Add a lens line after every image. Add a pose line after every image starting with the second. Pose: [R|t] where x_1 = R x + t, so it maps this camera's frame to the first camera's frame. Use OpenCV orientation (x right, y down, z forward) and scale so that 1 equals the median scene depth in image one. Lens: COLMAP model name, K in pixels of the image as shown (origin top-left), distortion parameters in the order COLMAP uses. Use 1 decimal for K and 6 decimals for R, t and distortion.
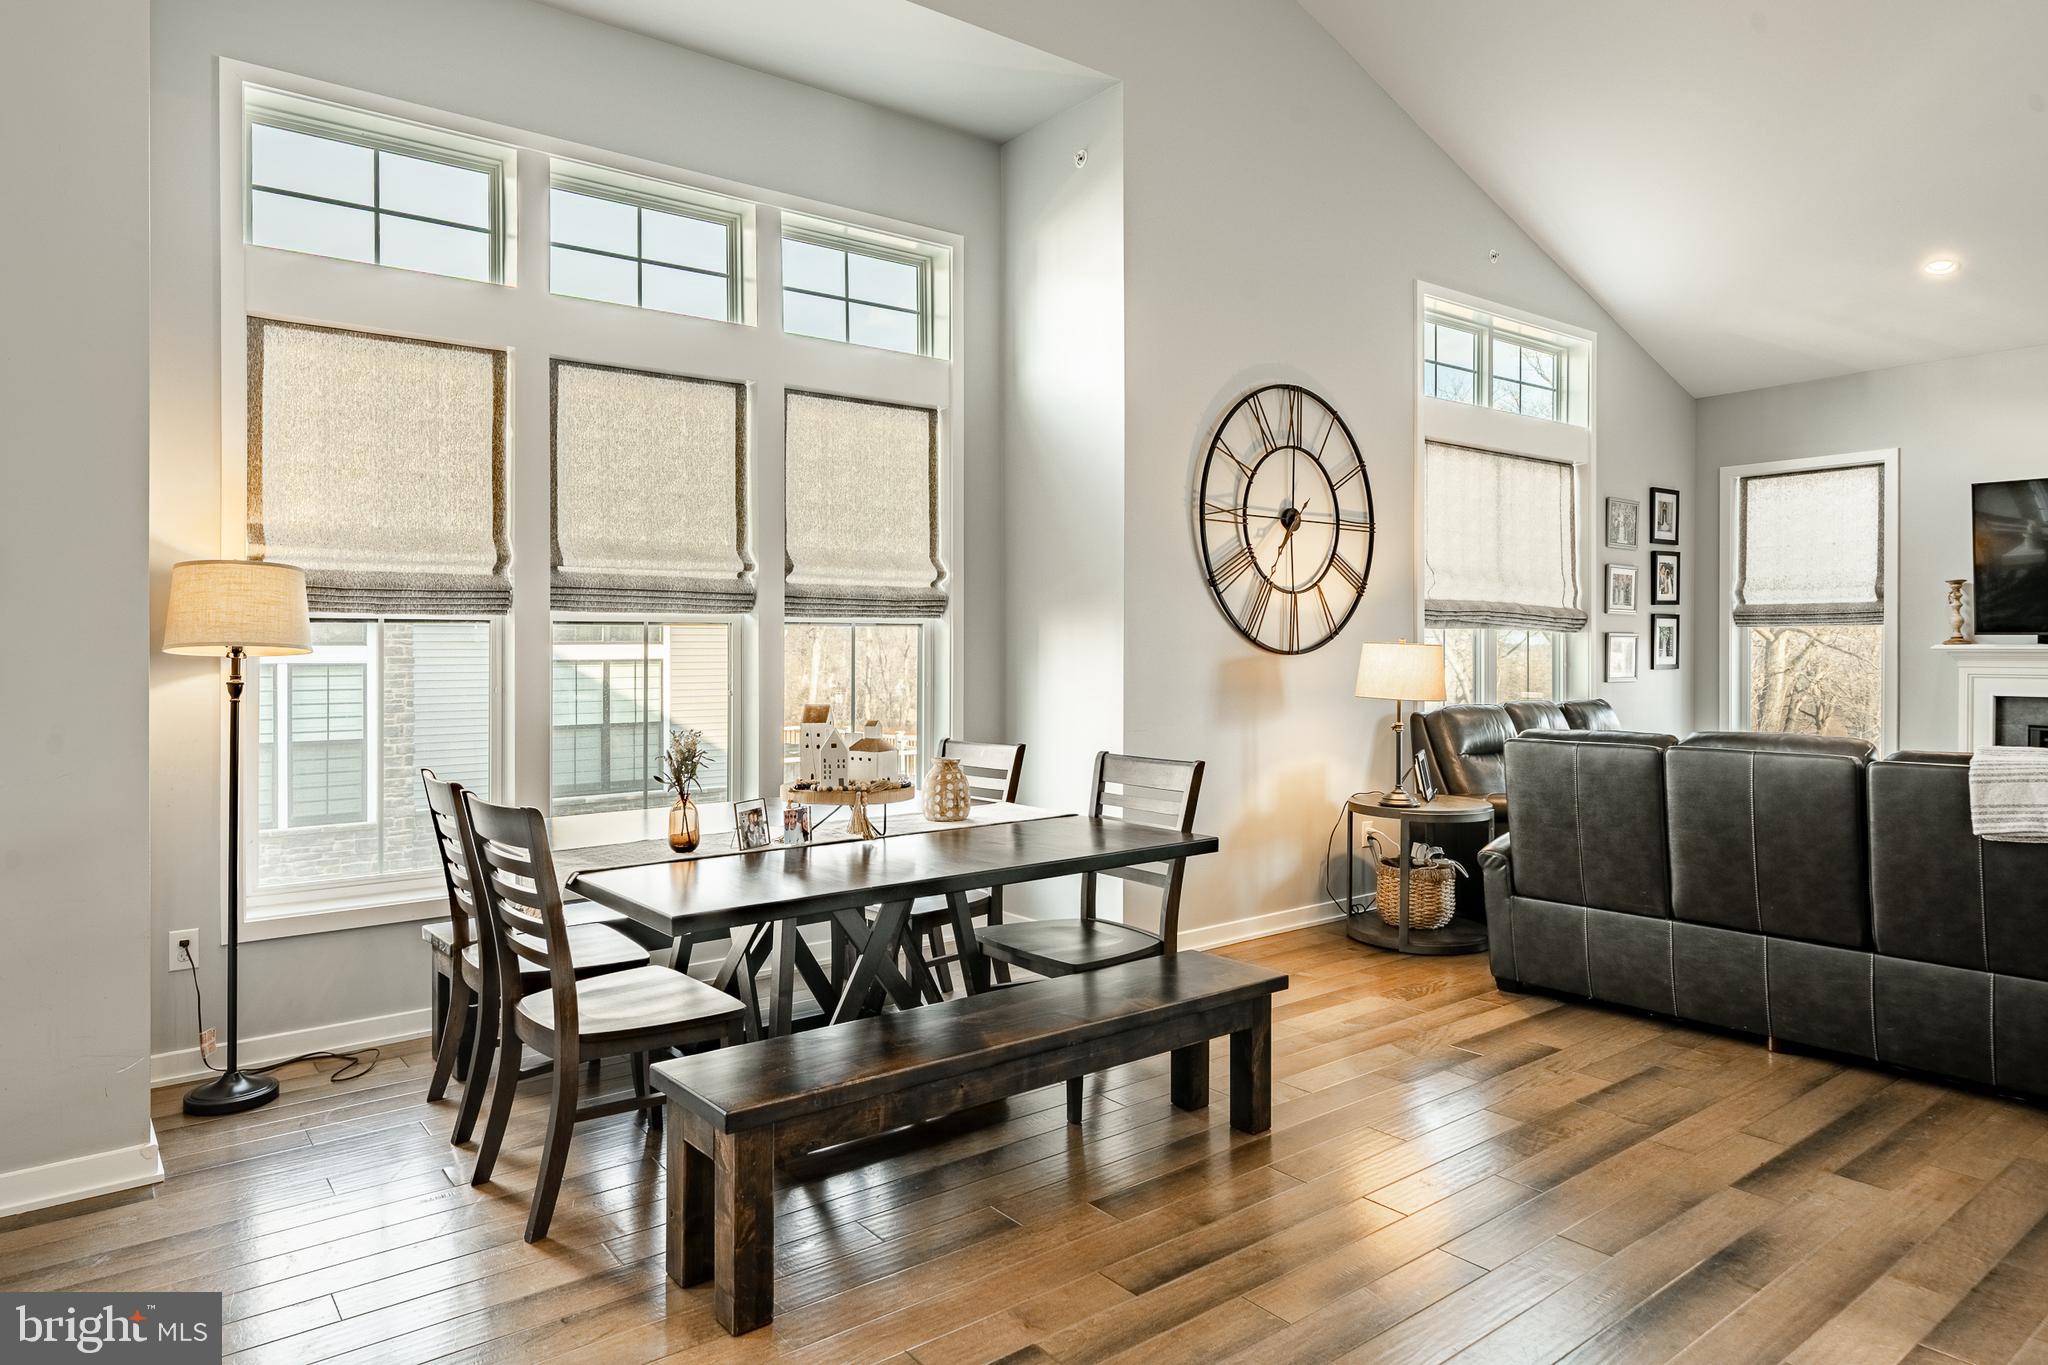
lens RADIAL K [[1228.7, 0, 968.2], [0, 1228.7, 642.4], [0, 0, 1]] dist [-0.001192, -0.000188]
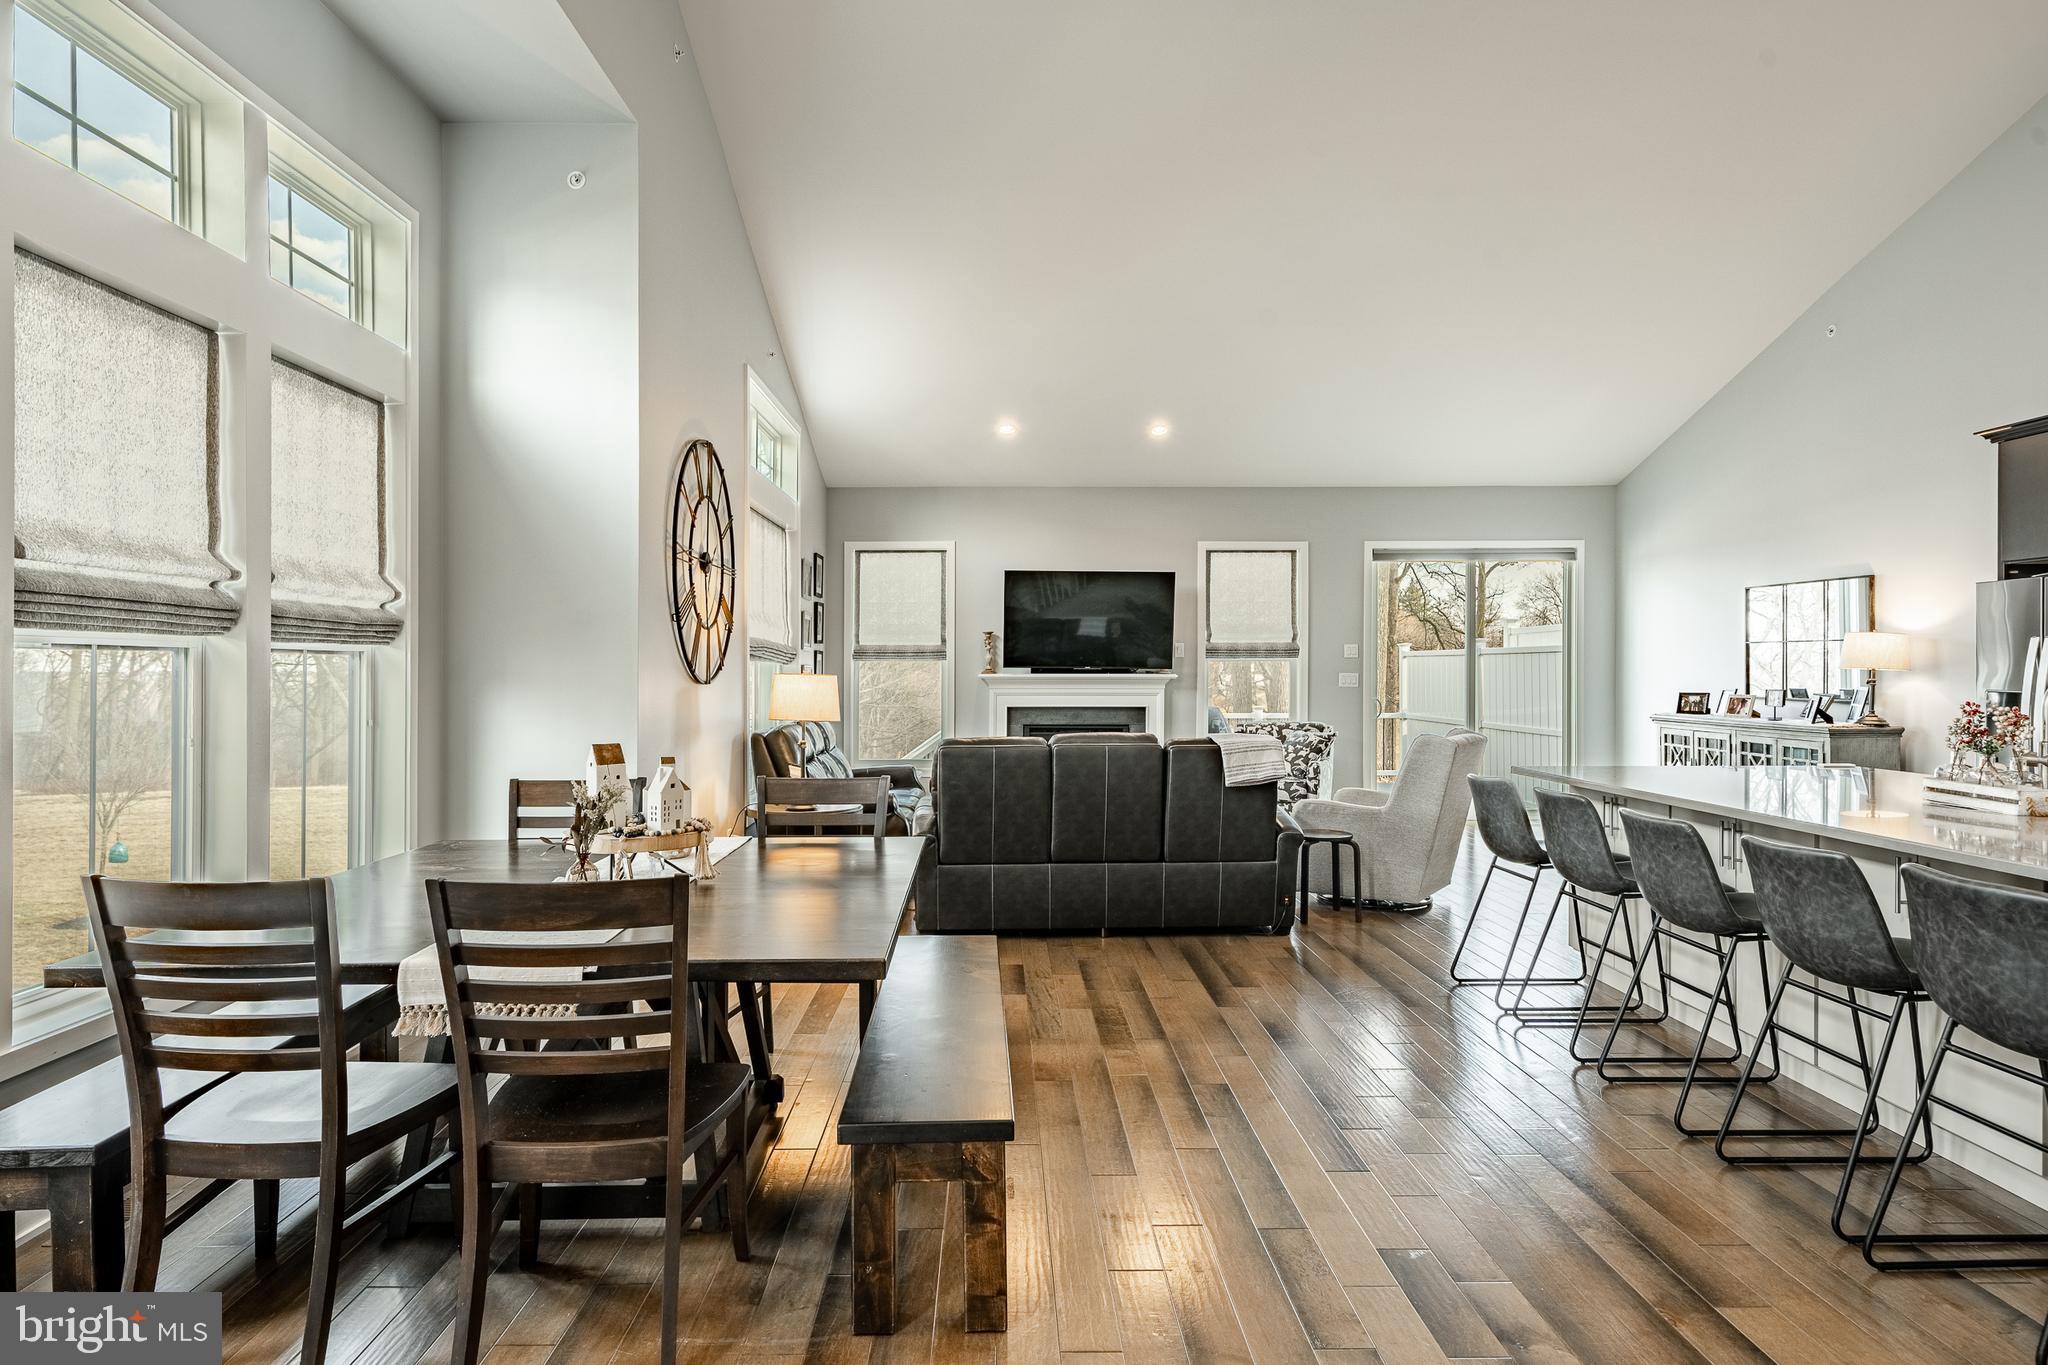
lens RADIAL K [[1142.6, 0, 1008.9], [0, 1142.6, 668.7], [0, 0, 1]] dist [0.001882, -0.006715]
pose [[0.587439, 0.002830, 0.809263, -0.417227], [-0.002820, 0.999995, -0.001449, -0.003179], [-0.809263, -0.001431, 0.587444, 0.176558]]
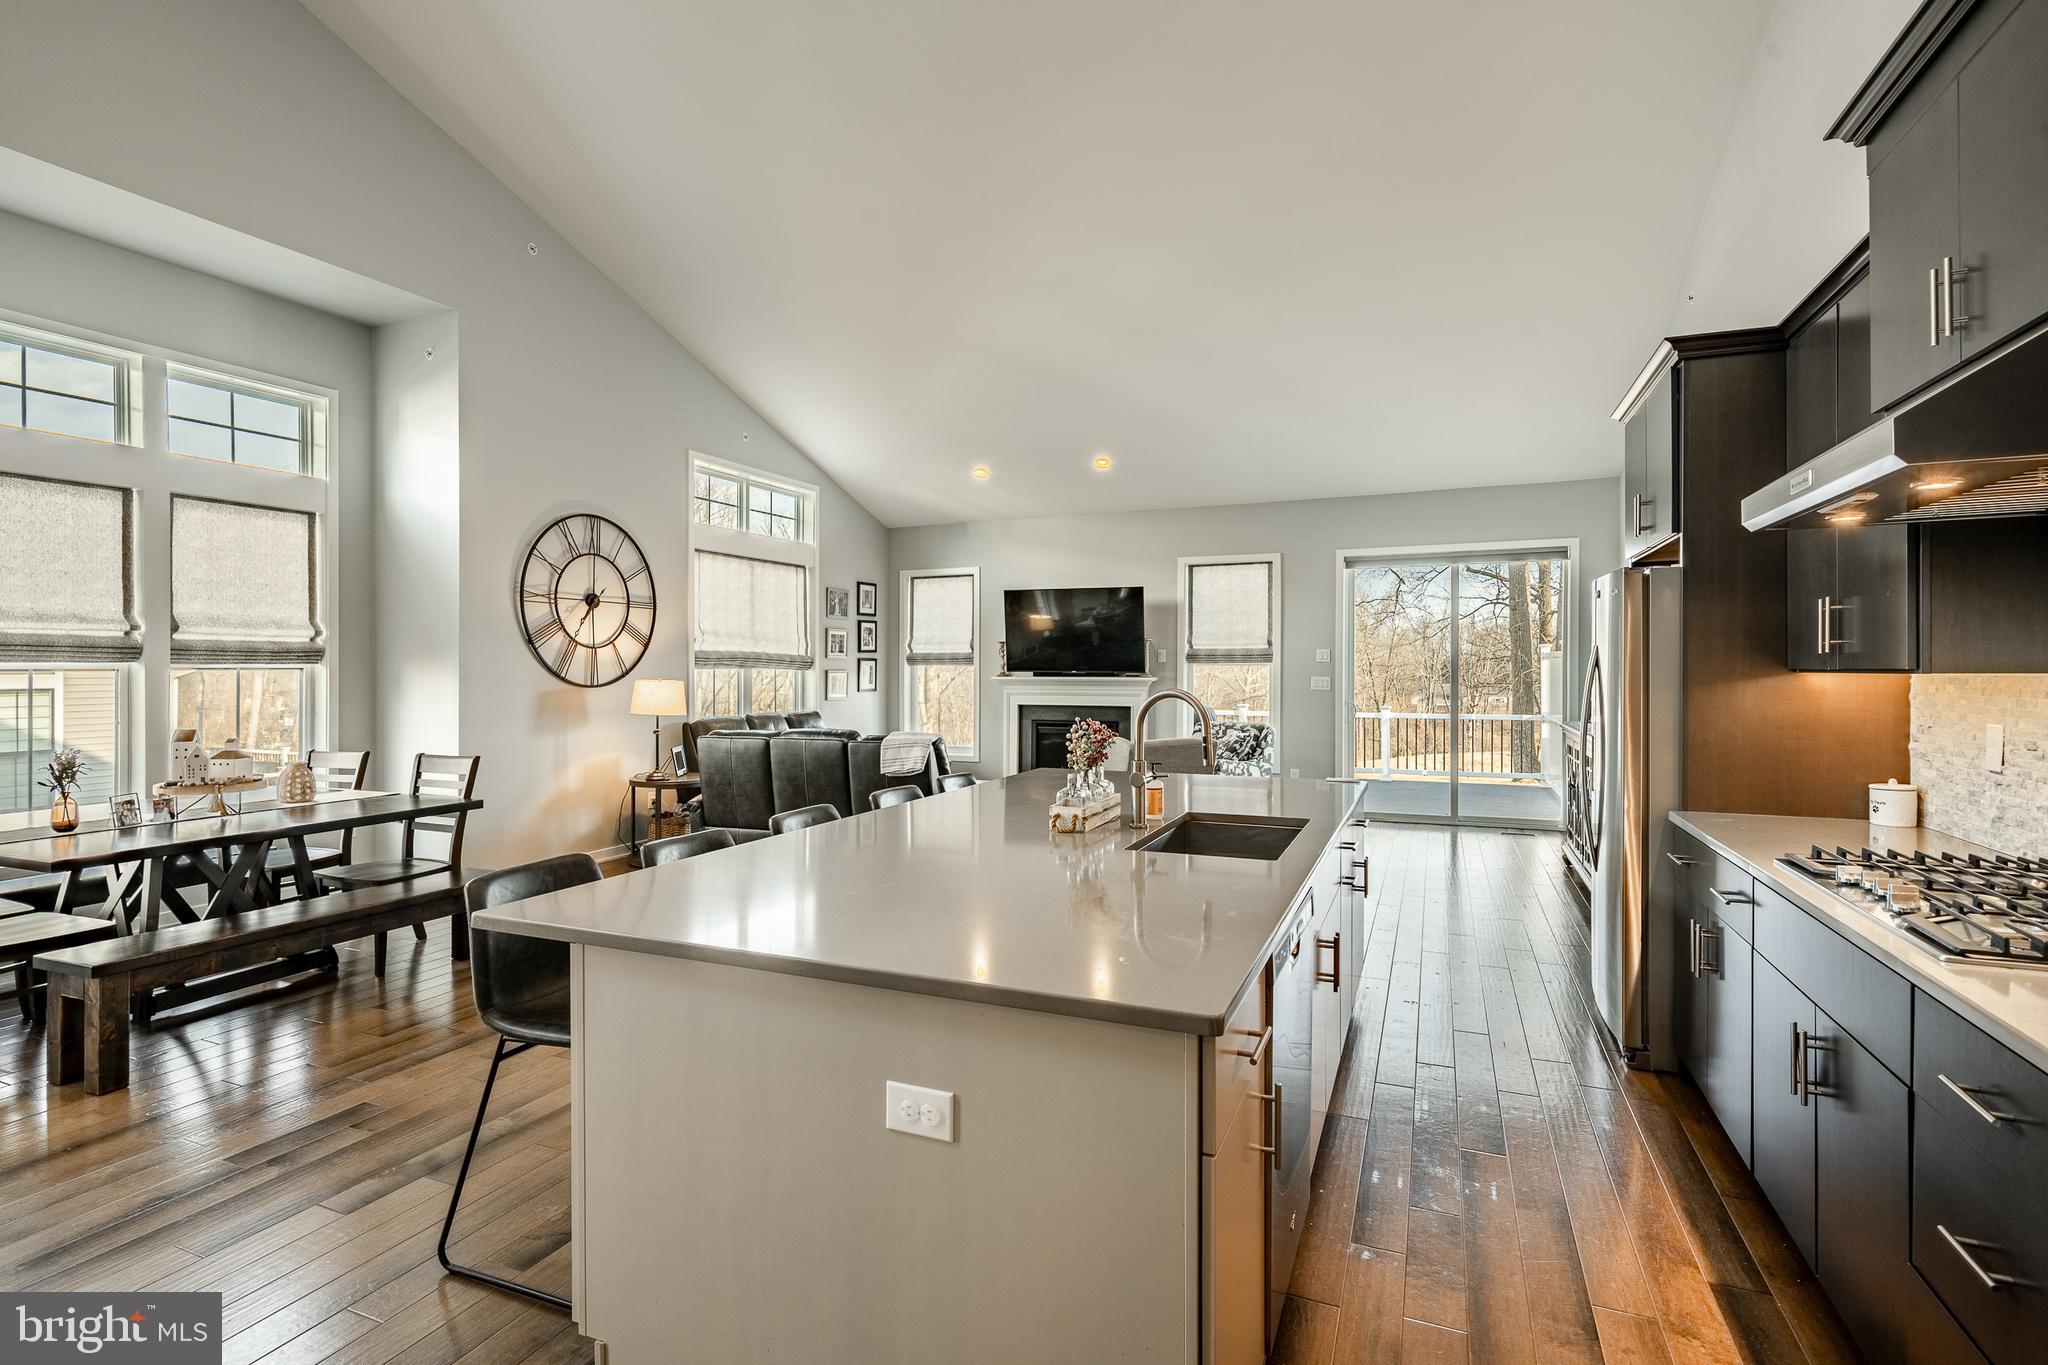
lens RADIAL K [[993.7, 0, 1018.0], [0, 993.7, 668.3], [0, 0, 1]] dist [-0.013275, 0.005621]
pose [[0.863616, -0.000582, 0.504150, 0.097069], [-0.000663, 0.999997, 0.002291, -0.017940], [-0.504149, -0.002313, 0.863613, -0.362788]]
